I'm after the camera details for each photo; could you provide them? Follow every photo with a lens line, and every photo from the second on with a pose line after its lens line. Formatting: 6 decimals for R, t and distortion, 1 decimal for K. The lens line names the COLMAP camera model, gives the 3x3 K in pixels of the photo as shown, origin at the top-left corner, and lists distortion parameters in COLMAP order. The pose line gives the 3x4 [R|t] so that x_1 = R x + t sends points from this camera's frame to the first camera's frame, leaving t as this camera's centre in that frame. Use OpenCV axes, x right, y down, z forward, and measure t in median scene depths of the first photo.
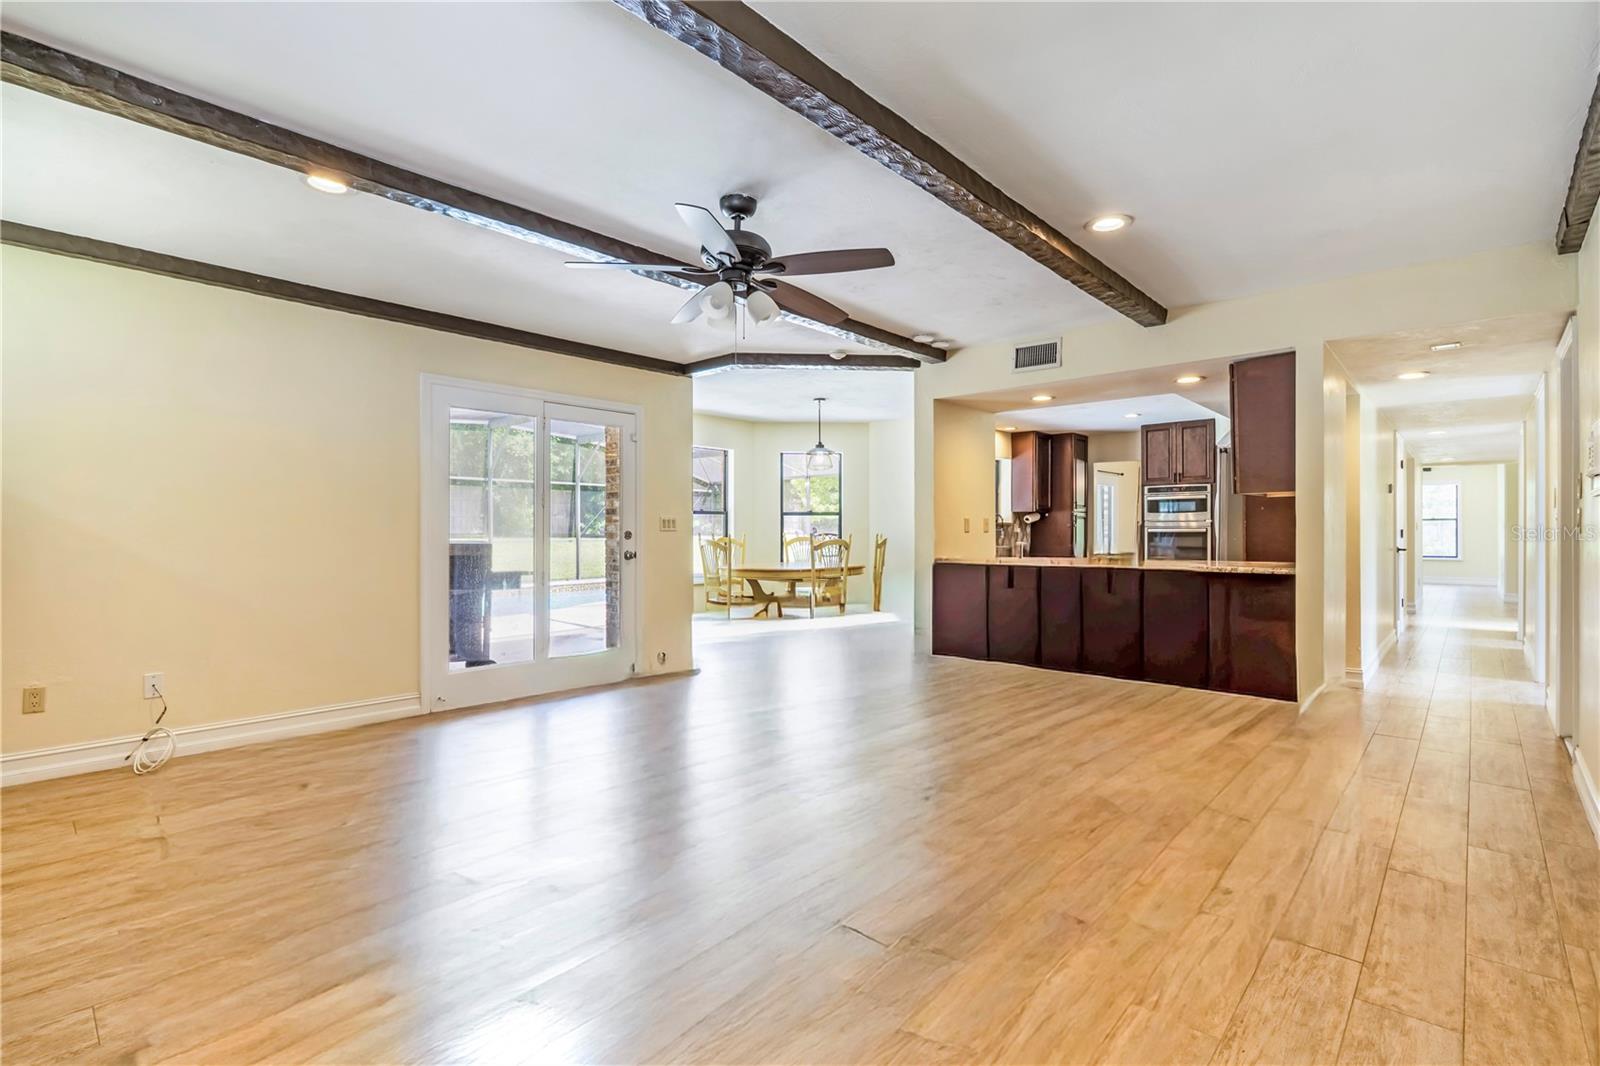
lens RADIAL K [[746.4, 0, 798.2], [0, 746.4, 536.5], [0, 0, 1]] dist [-0.003798, -0.000867]
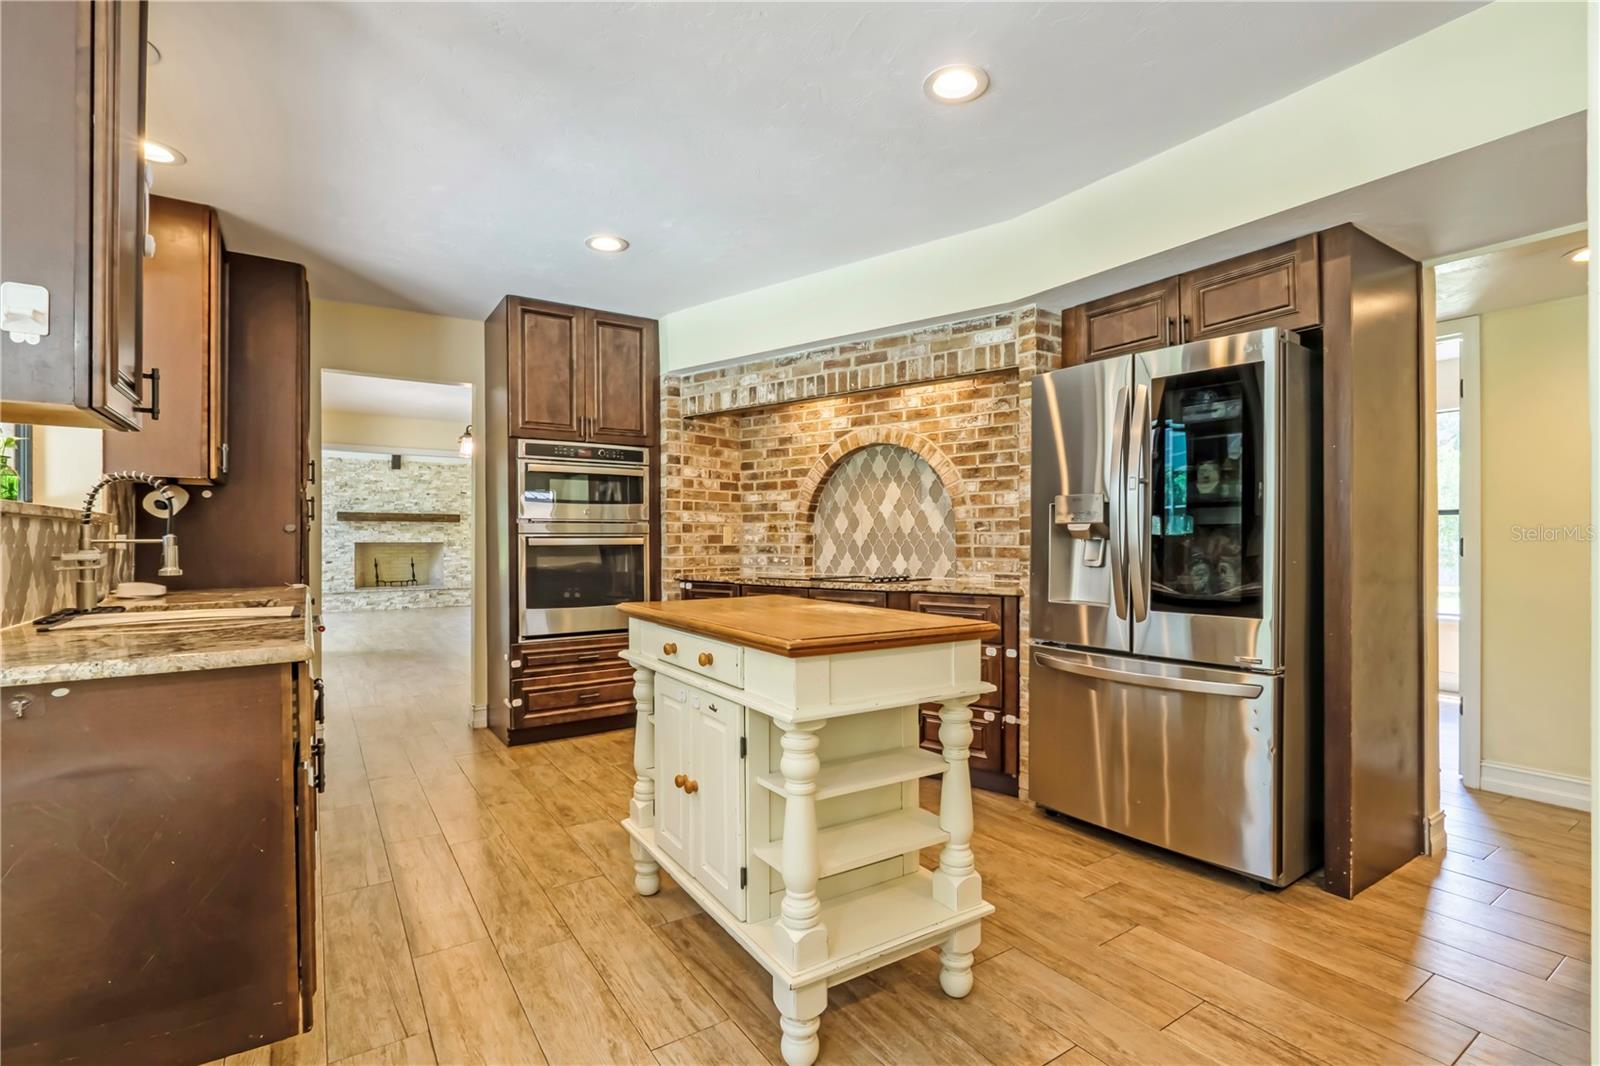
lens RADIAL K [[746.4, 0, 799.8], [0, 746.4, 542.2], [0, 0, 1]] dist [-0.003798, -0.000867]
pose [[0.244970, 0.002540, 0.969527, 0.094214], [0.009343, 0.999944, -0.004981, -0.004620], [-0.969486, 0.010279, 0.244932, 0.773396]]
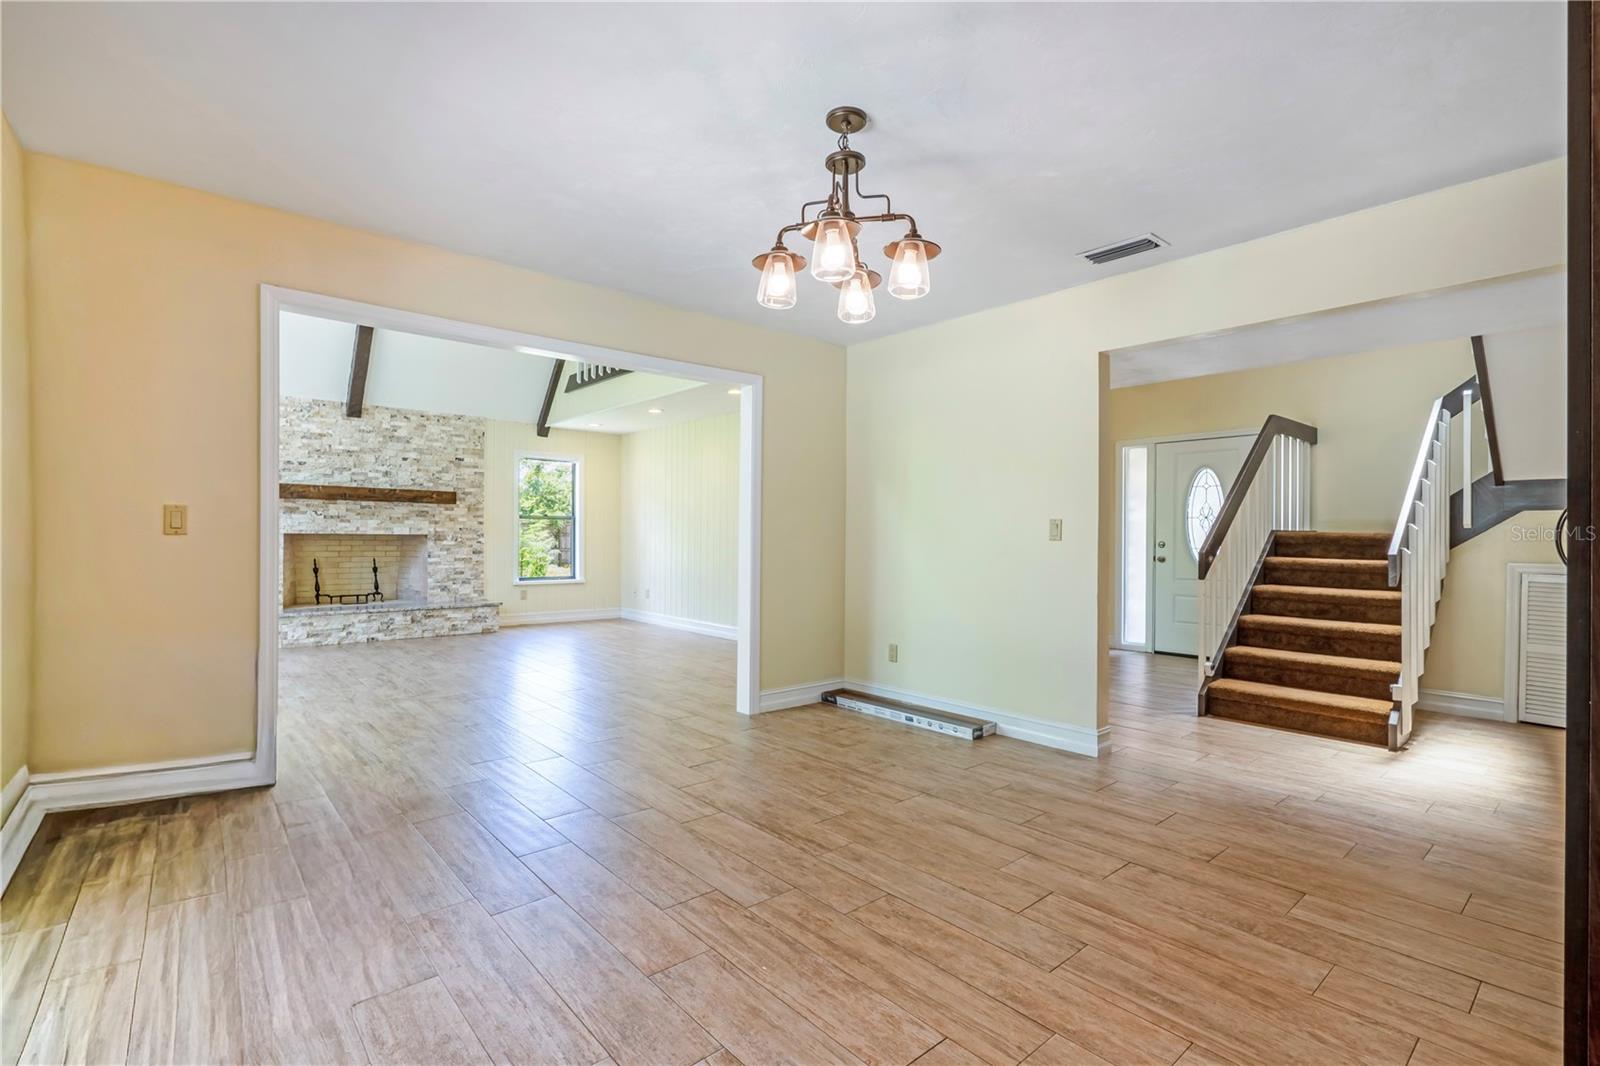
lens RADIAL K [[746.4, 0, 816.2], [0, 746.4, 538.8], [0, 0, 1]] dist [-0.003798, -0.000867]
pose [[0.096692, 0.000161, 0.995314, 0.268732], [-0.005777, 0.999983, 0.000400, -0.010342], [-0.995298, -0.005789, 0.096691, 0.996787]]
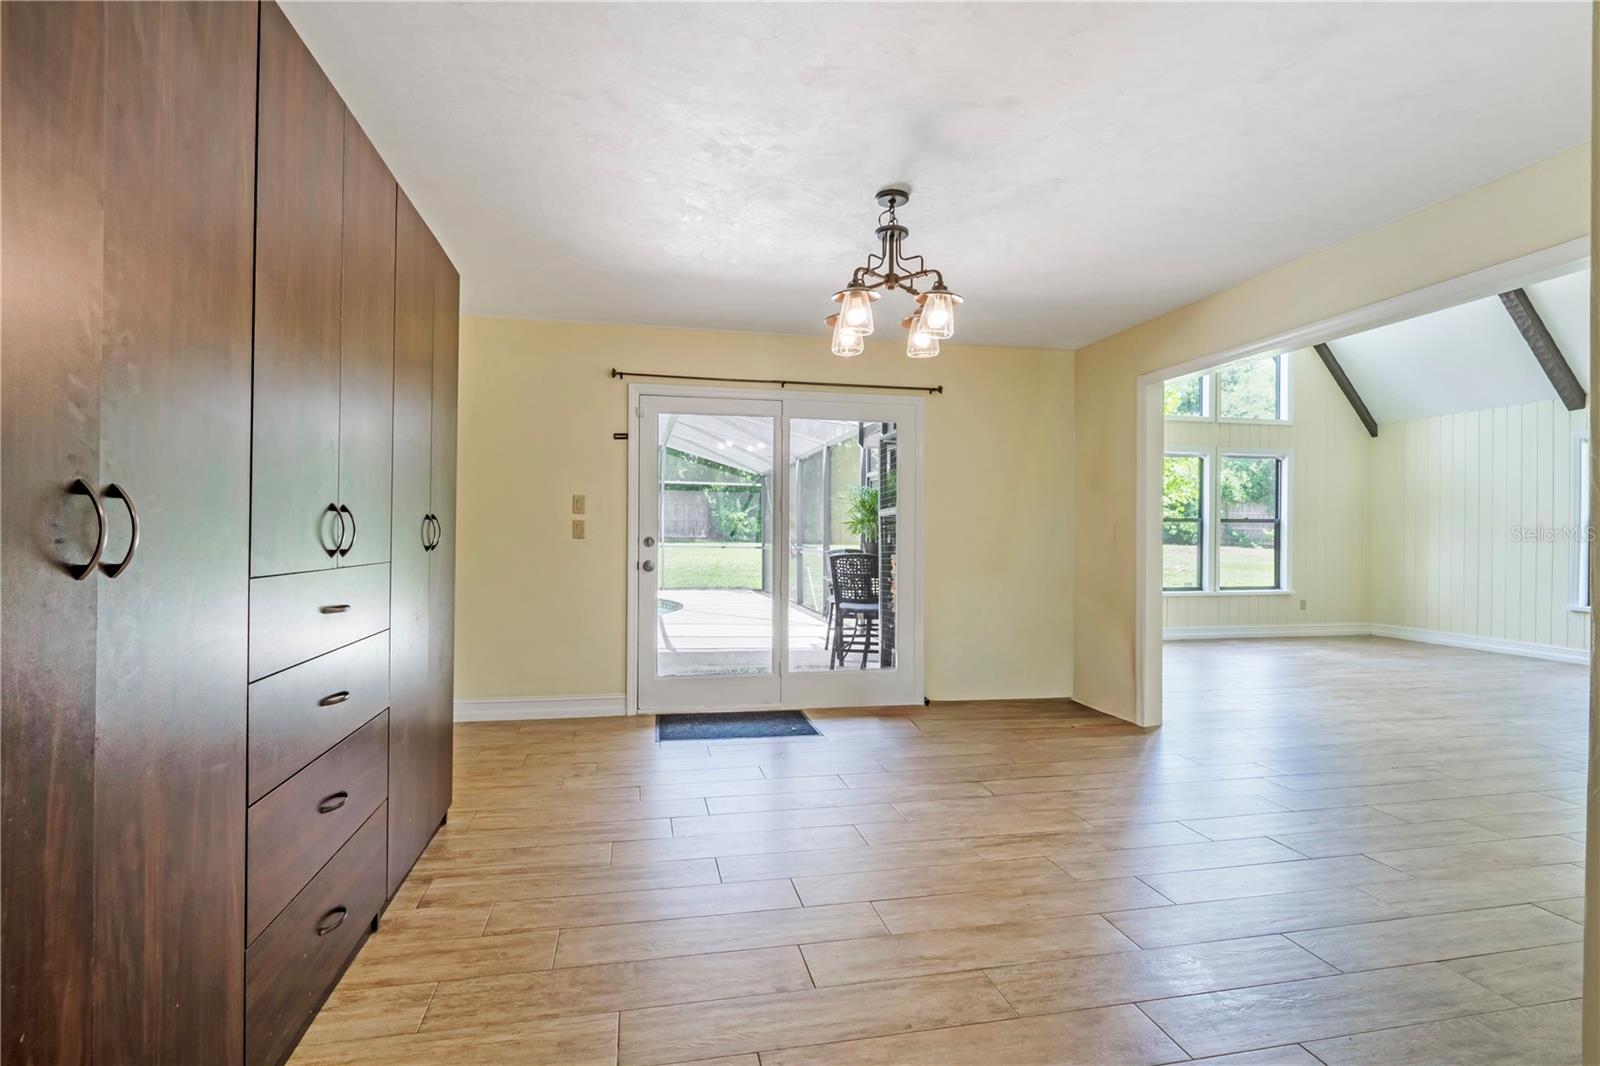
lens RADIAL K [[746.4, 0, 807.4], [0, 746.4, 526.5], [0, 0, 1]] dist [-0.003798, -0.000867]
pose [[0.823253, 0.000483, -0.567675, 0.472265], [-0.010883, 0.999829, -0.014933, -0.010999], [0.567571, 0.018471, 0.823117, 0.864913]]
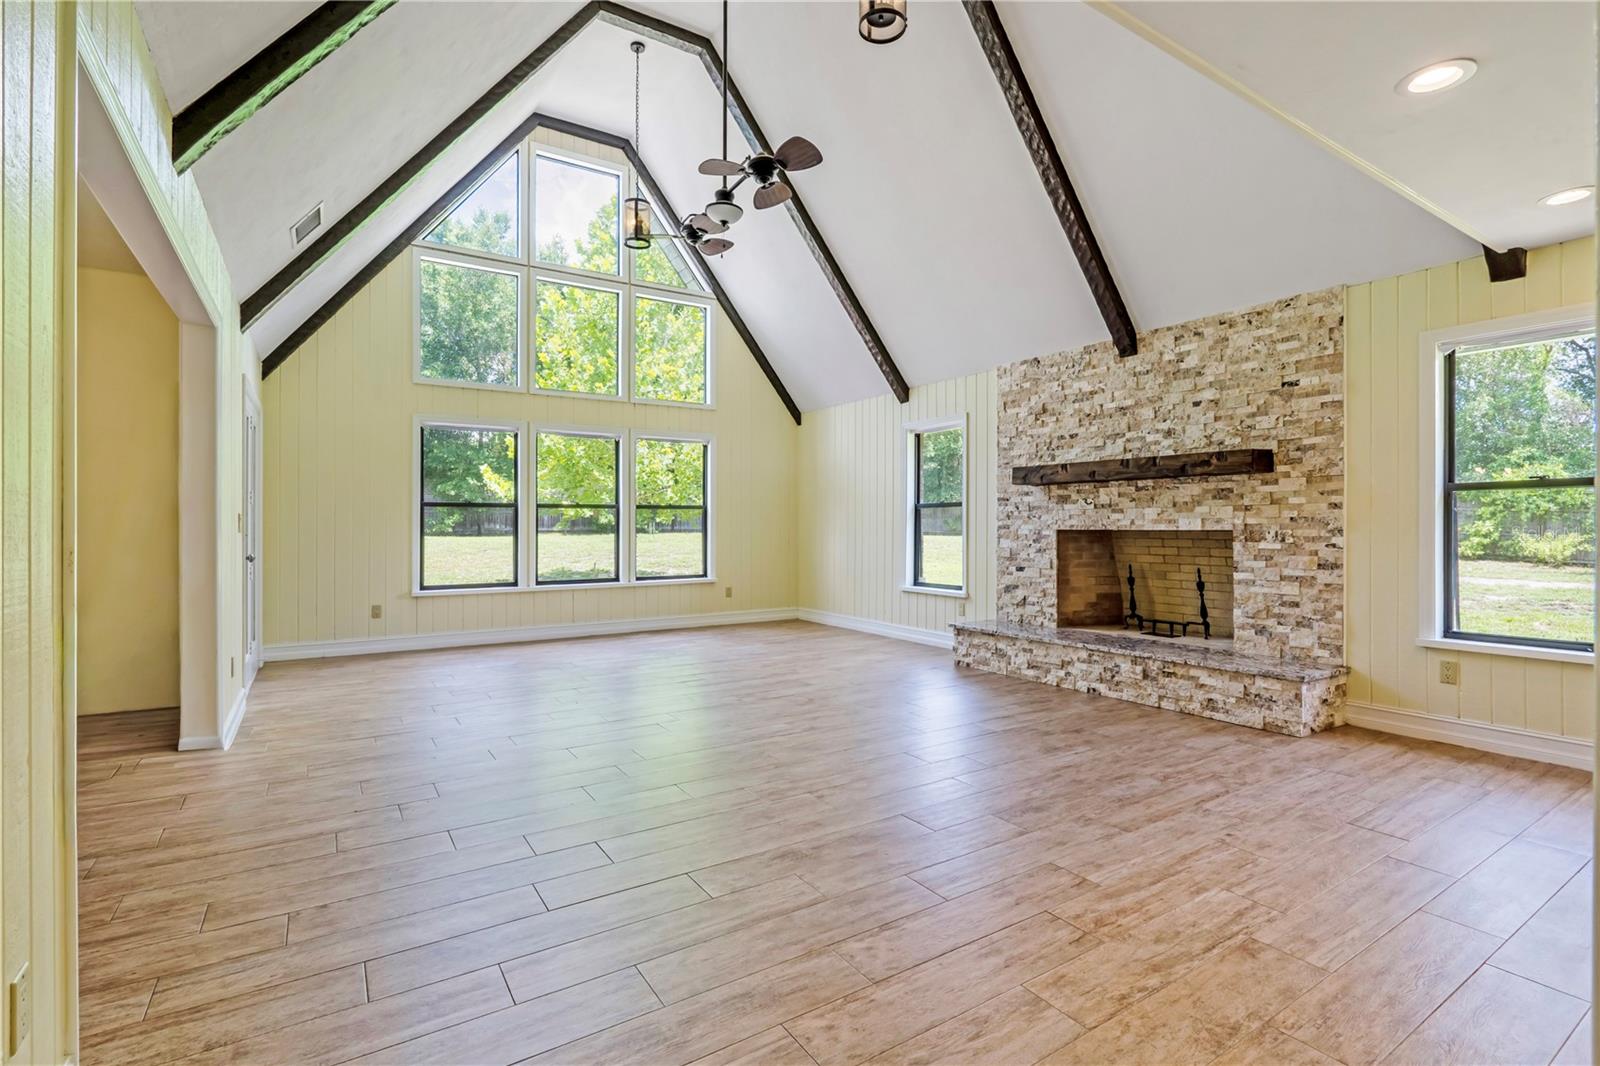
lens RADIAL K [[746.4, 0, 804.7], [0, 746.4, 528.4], [0, 0, 1]] dist [-0.003798, -0.000867]
pose [[0.968605, 0.001257, -0.248604, 0.625335], [-0.001494, 0.999999, -0.000766, -0.011622], [0.248602, 0.001113, 0.968605, 0.992773]]
